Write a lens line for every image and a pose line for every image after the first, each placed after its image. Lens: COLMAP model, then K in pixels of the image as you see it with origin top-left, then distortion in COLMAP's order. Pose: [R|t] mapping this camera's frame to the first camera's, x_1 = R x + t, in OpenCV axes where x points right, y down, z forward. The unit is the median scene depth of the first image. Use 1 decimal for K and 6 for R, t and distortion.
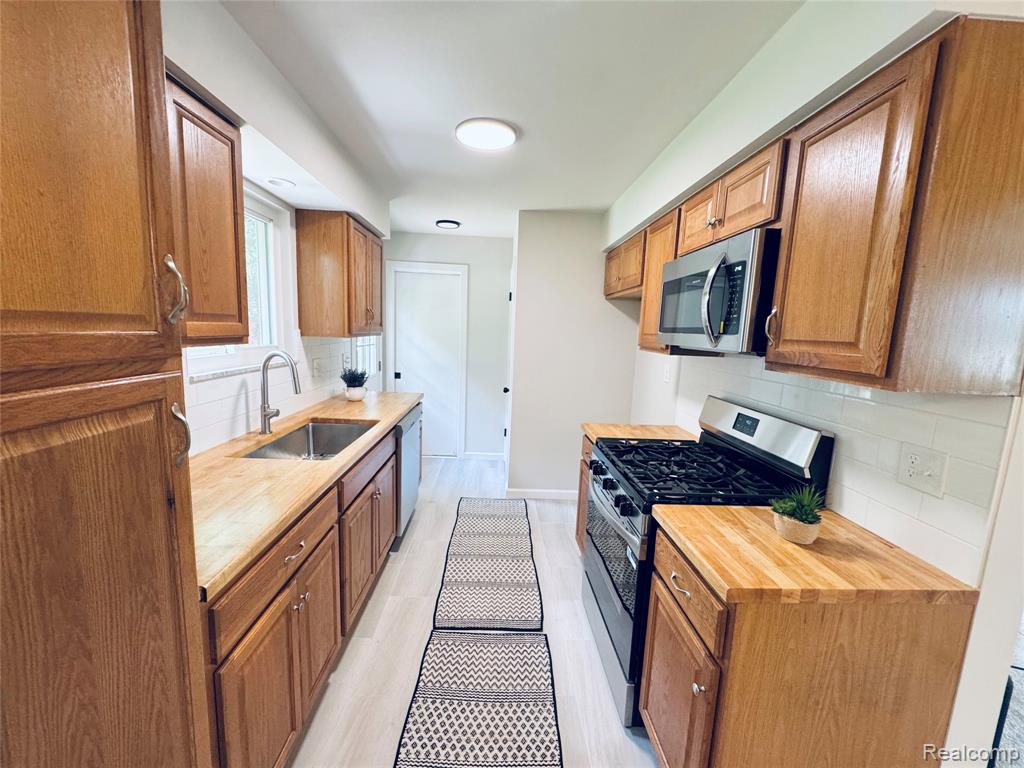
lens RADIAL K [[409.3, 0, 513.0], [0, 409.3, 383.5], [0, 0, 1]] dist [-0.002412, 0.000512]
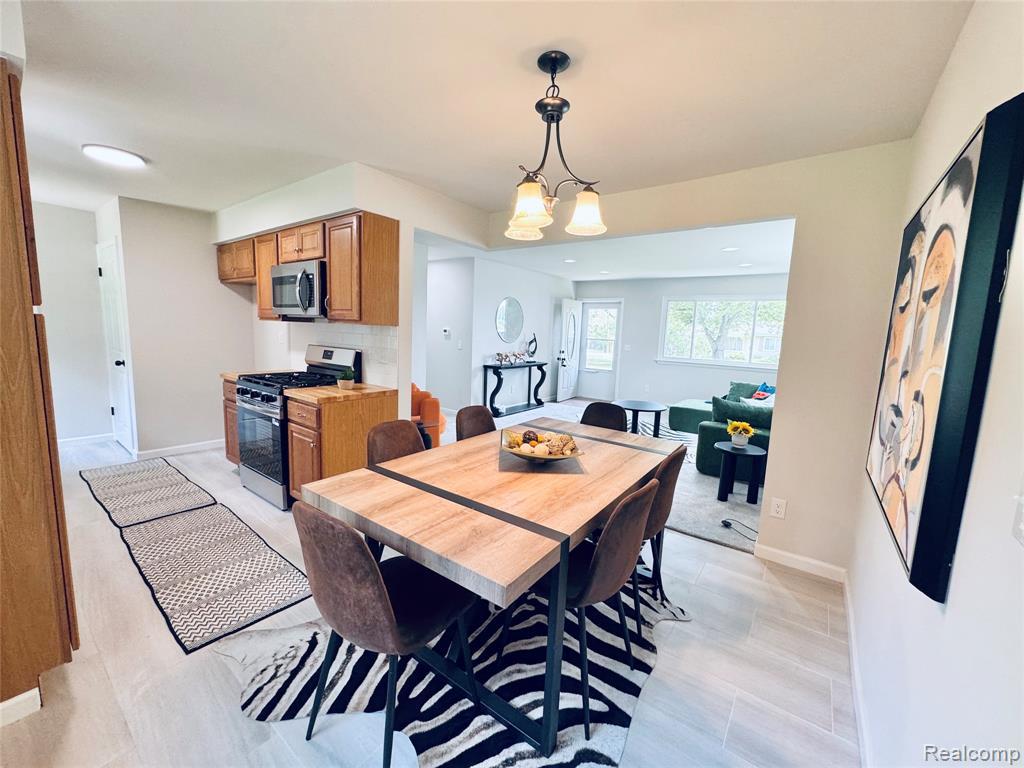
lens RADIAL K [[409.3, 0, 513.0], [0, 409.3, 383.5], [0, 0, 1]] dist [-0.002412, 0.000512]
pose [[0.633710, -0.117367, 0.764615, -0.456263], [0.090733, 0.992878, 0.077205, 0.195355], [-0.768231, 0.020450, 0.639846, -1.106393]]
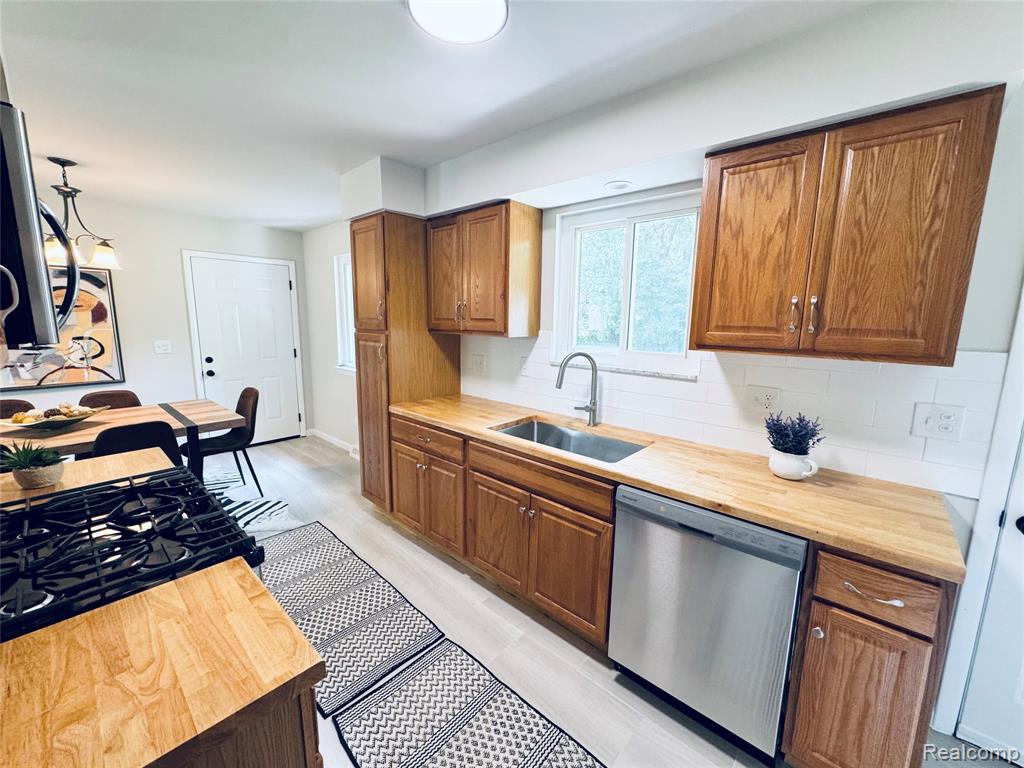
lens RADIAL K [[409.3, 0, 513.0], [0, 409.3, 383.5], [0, 0, 1]] dist [-0.002412, 0.000512]
pose [[-0.697827, 0.060772, -0.713683, 0.453713], [-0.141009, 0.965239, 0.220069, -0.273498], [0.702249, 0.254206, -0.665000, 2.113450]]
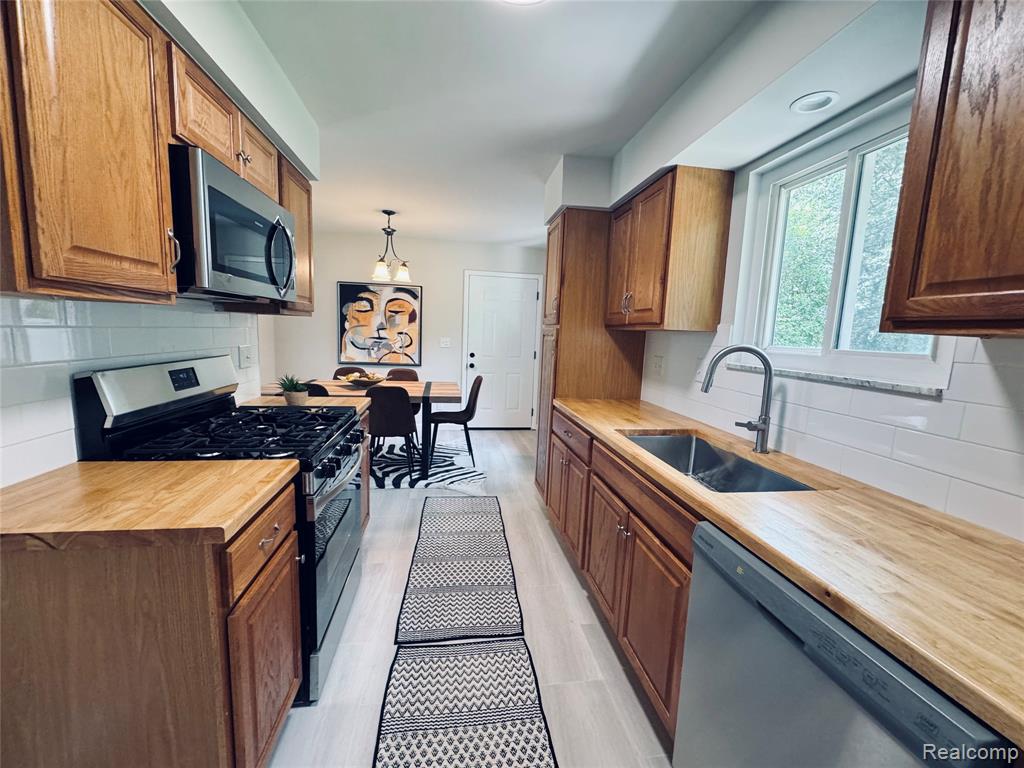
lens RADIAL K [[409.3, 0, 513.0], [0, 409.3, 383.5], [0, 0, 1]] dist [-0.002412, 0.000512]
pose [[-0.990222, -0.068196, -0.121695, -0.032882], [-0.097220, 0.962980, 0.251431, -0.212707], [0.100044, 0.260804, -0.960194, 2.271639]]
